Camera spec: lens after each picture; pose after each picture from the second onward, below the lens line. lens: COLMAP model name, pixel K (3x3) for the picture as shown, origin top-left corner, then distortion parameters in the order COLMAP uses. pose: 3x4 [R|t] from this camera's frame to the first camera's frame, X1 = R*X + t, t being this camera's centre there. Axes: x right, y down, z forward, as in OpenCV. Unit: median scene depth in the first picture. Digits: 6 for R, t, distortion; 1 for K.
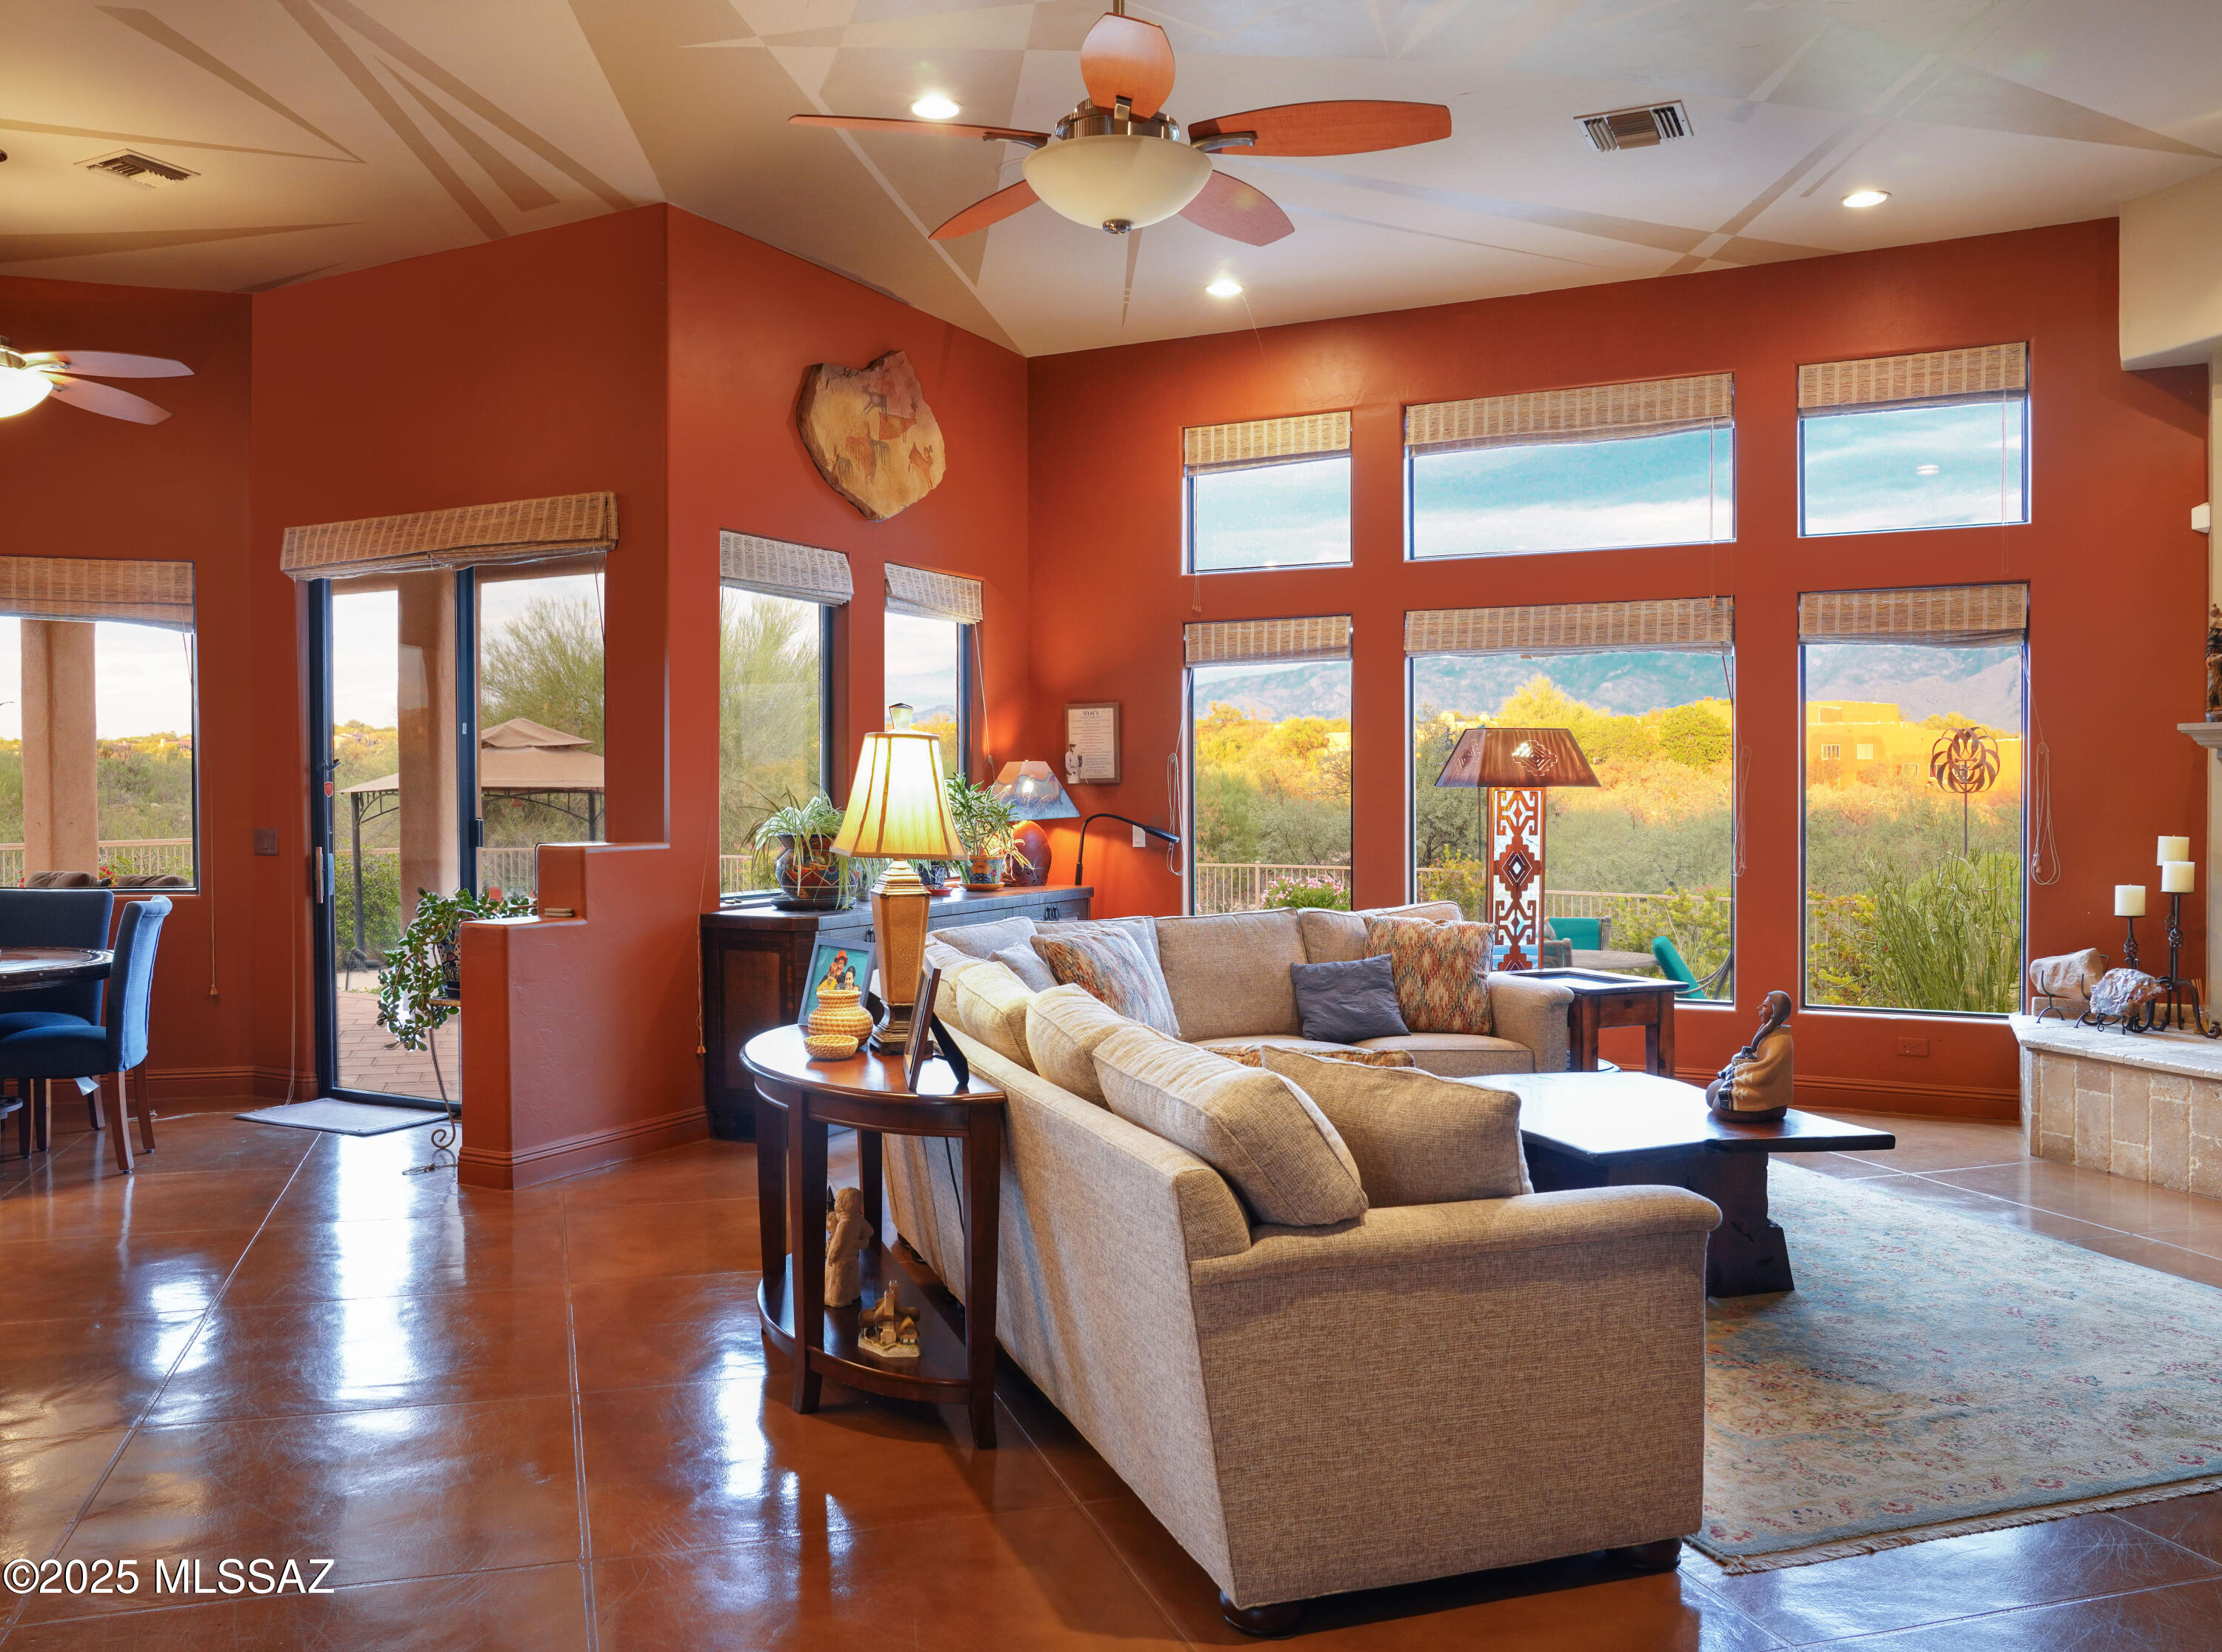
lens RADIAL K [[1757.4, 0, 1111.0], [0, 1757.4, 826.0], [0, 0, 1]] dist [-0.106097, 0.117665]
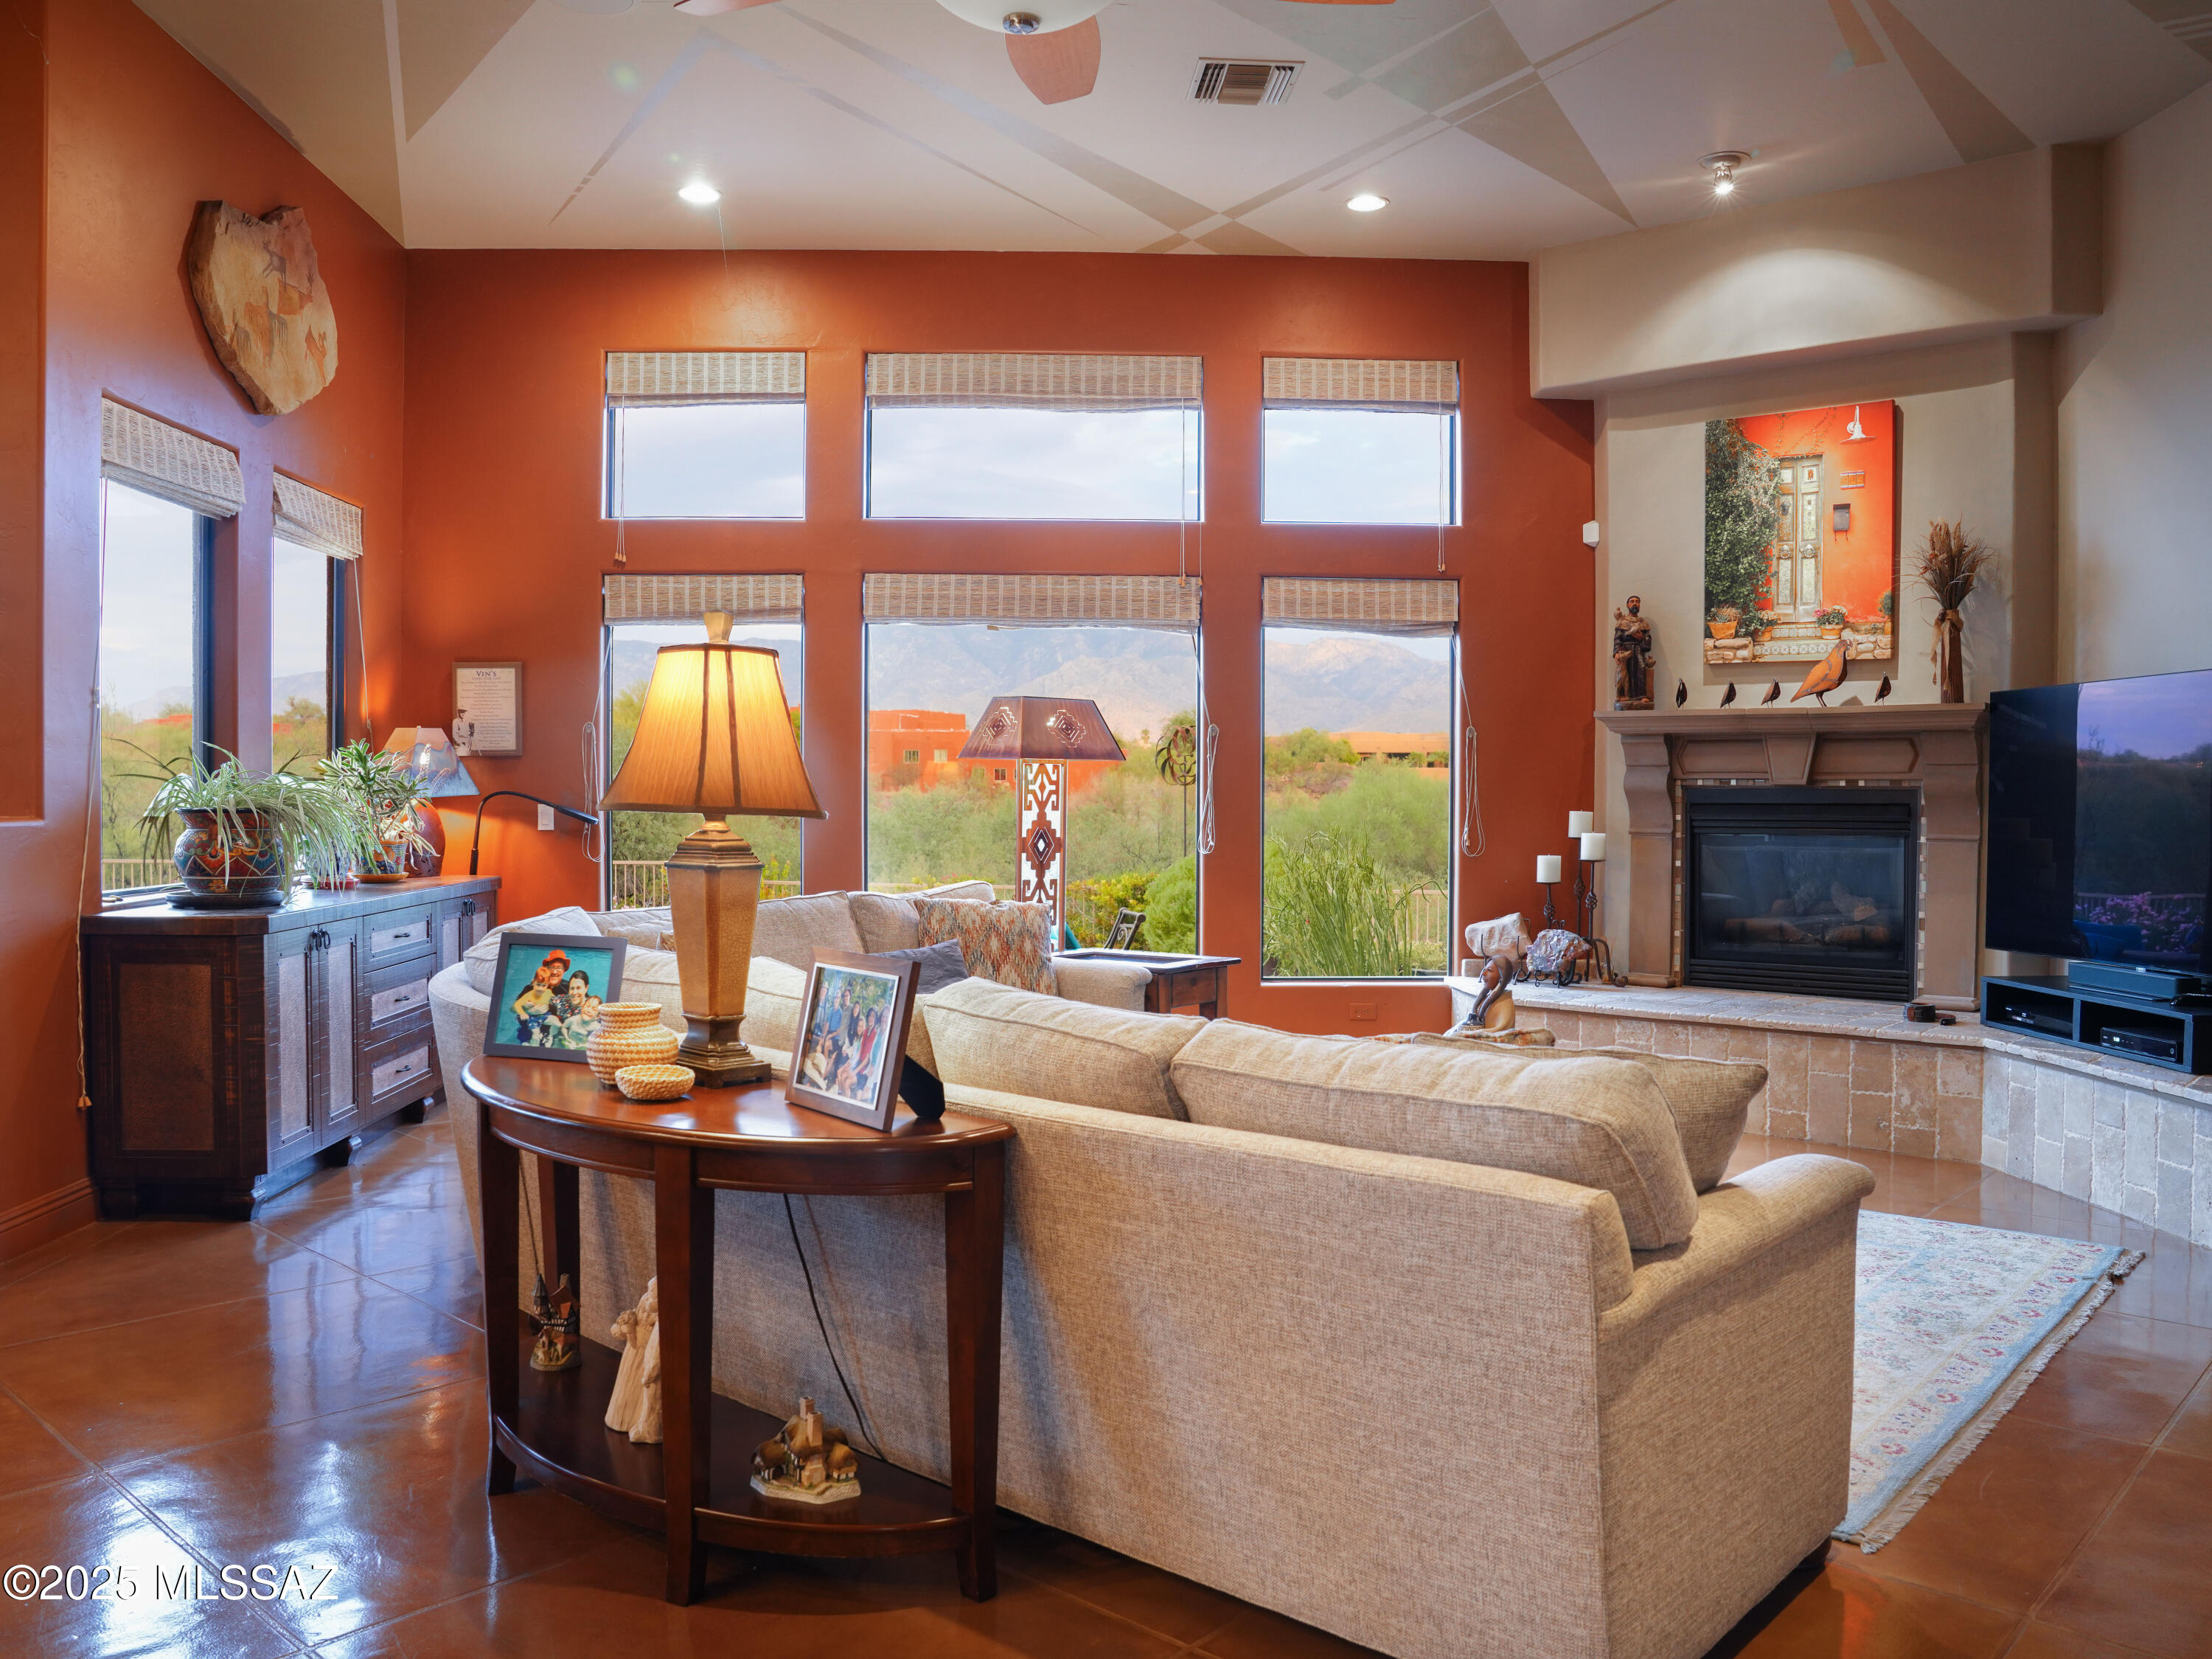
lens RADIAL K [[1704.0, 0, 1106.0], [0, 1704.0, 829.5], [0, 0, 1]] dist [-0.133686, 0.101578]
pose [[0.866823, -0.004680, 0.498593, -0.184547], [0.003713, 0.999989, 0.002932, 0.012090], [-0.498601, -0.000690, 0.866831, 0.170864]]
